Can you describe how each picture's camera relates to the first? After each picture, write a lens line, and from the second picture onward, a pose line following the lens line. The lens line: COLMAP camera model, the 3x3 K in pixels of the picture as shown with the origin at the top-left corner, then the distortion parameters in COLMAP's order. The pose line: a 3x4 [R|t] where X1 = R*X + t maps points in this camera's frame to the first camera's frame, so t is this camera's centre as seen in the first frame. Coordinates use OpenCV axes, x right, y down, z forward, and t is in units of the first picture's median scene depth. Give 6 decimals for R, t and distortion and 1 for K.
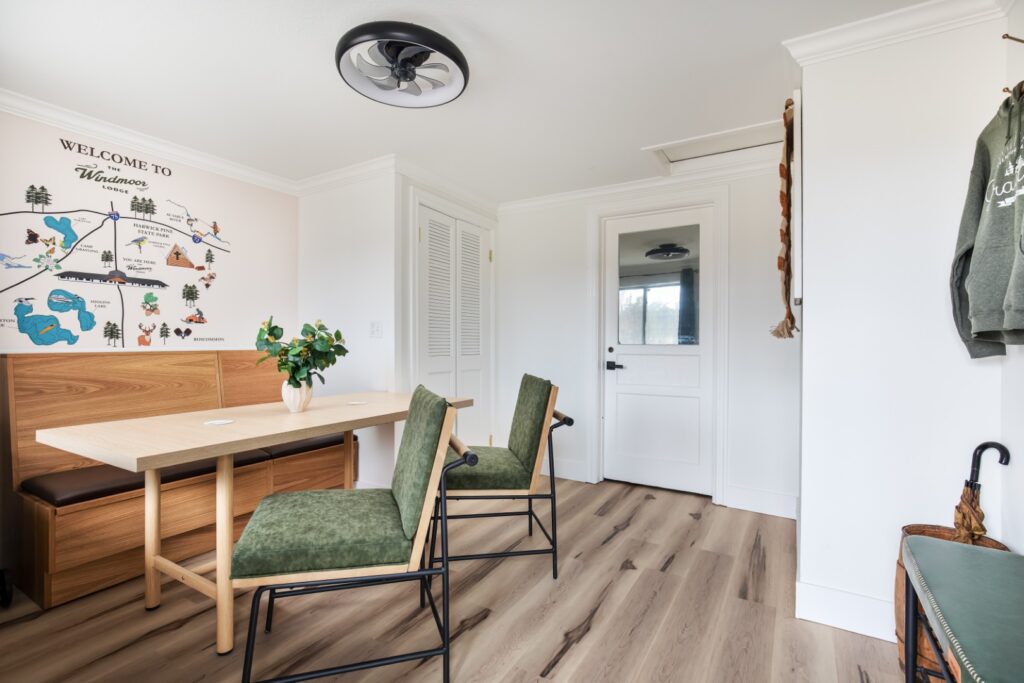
lens RADIAL K [[466.2, 0, 512.0], [0, 466.2, 341.5], [0, 0, 1]] dist [0.004695, 0.000439]
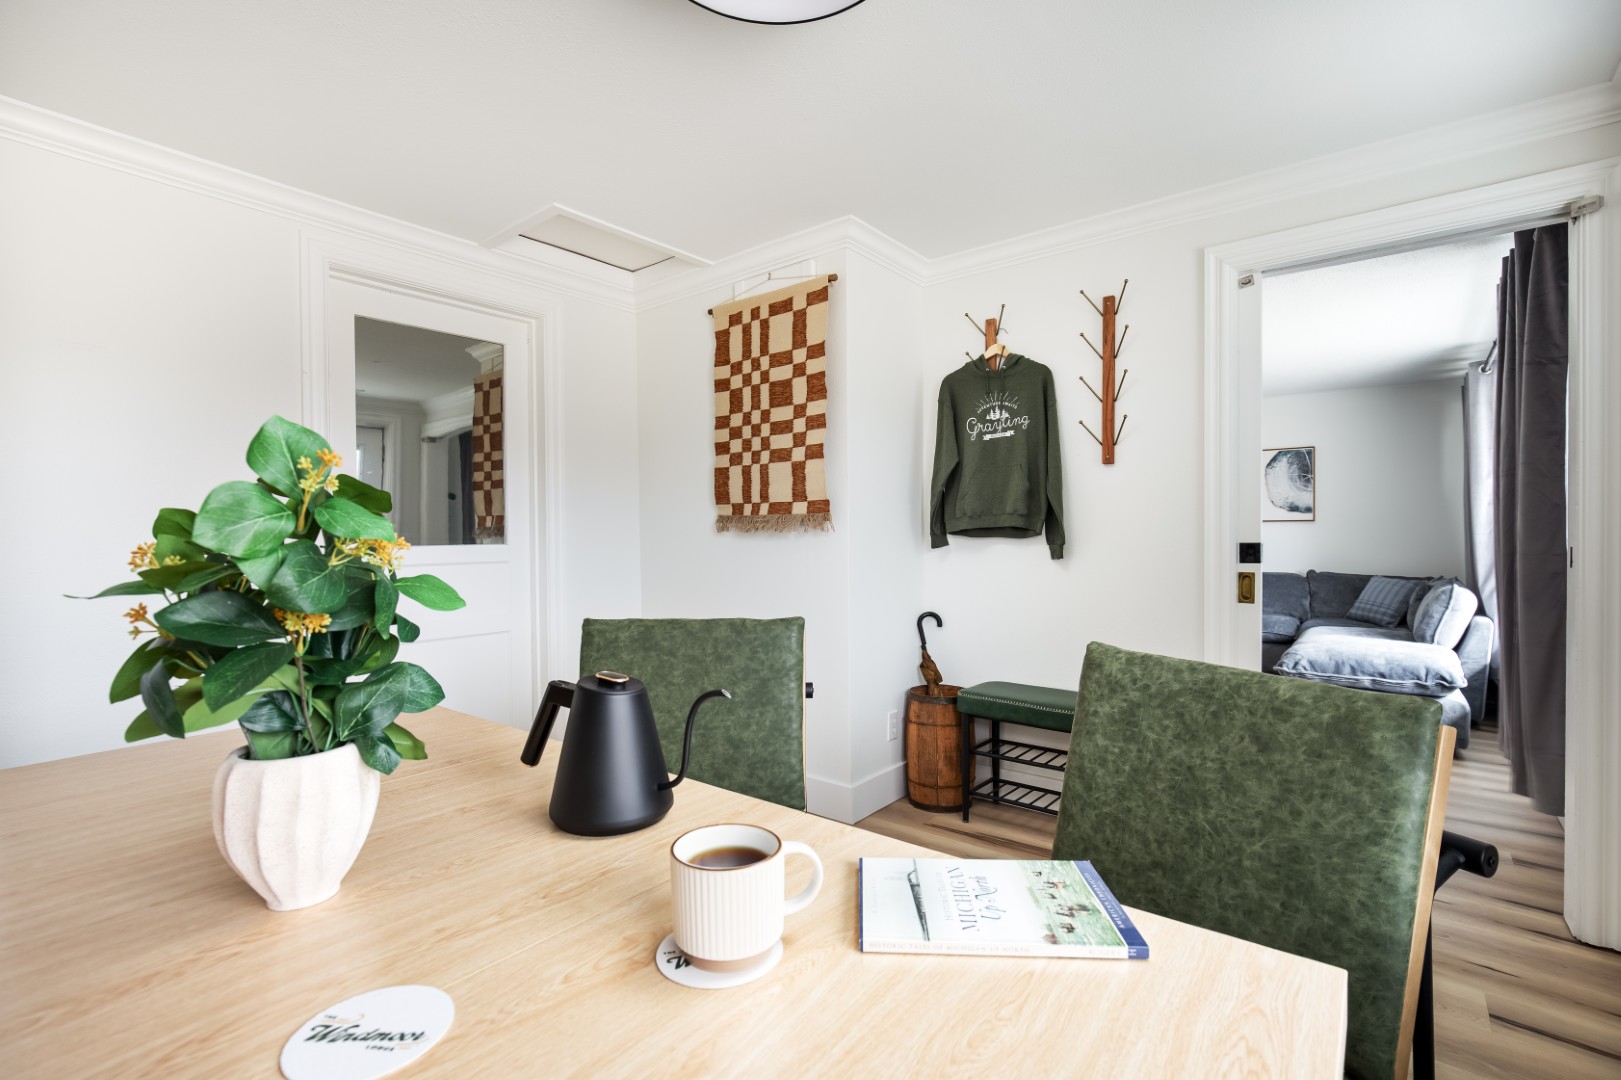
lens RADIAL K [[738.1, 0, 810.5], [0, 738.1, 540.0], [0, 0, 1]] dist [0.004695, 0.000439]
pose [[0.150188, -0.009580, 0.988611, -1.068844], [0.009595, 0.999920, 0.008232, -0.007459], [-0.988611, 0.008249, 0.150268, 1.029779]]
